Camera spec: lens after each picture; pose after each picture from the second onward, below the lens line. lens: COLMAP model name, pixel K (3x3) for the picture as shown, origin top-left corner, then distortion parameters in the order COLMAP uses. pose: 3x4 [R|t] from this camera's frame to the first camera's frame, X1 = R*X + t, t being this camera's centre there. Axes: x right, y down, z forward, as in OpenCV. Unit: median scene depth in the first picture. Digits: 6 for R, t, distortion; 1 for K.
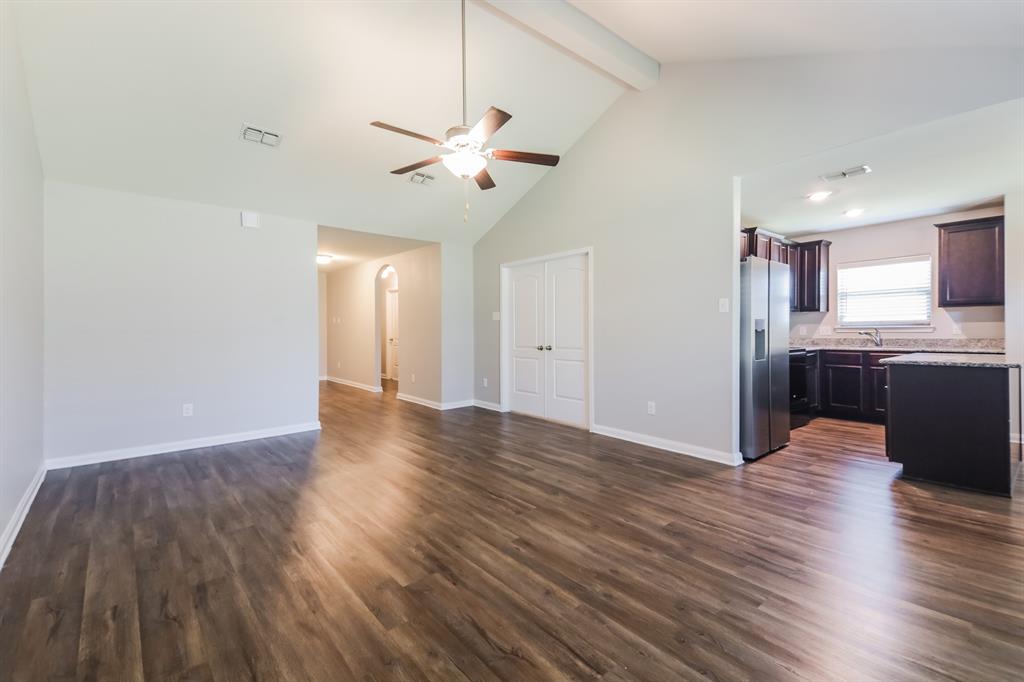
lens RADIAL K [[459.9, 0, 512.0], [0, 459.9, 341.0], [0, 0, 1]] dist [0.052711, -0.000022]
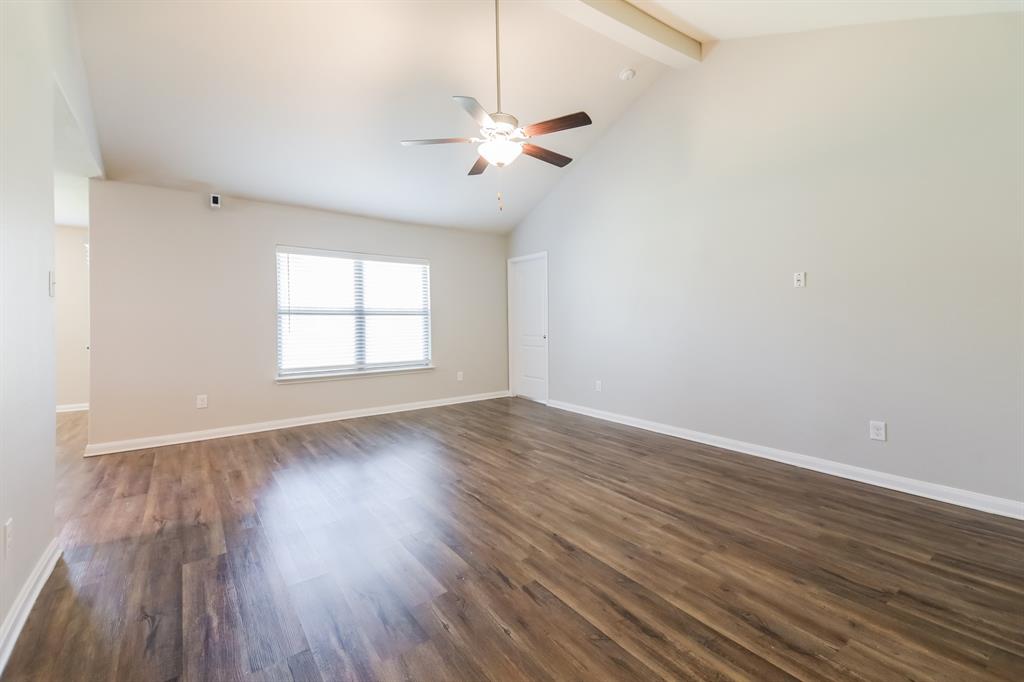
lens RADIAL K [[458.1, 0, 512.0], [0, 458.1, 341.0], [0, 0, 1]] dist [0.000592, -0.000324]
pose [[-0.997227, 0.014229, 0.073048, -0.236148], [0.018652, 0.998010, 0.060238, -0.044973], [-0.072046, 0.061433, -0.995508, 2.436733]]
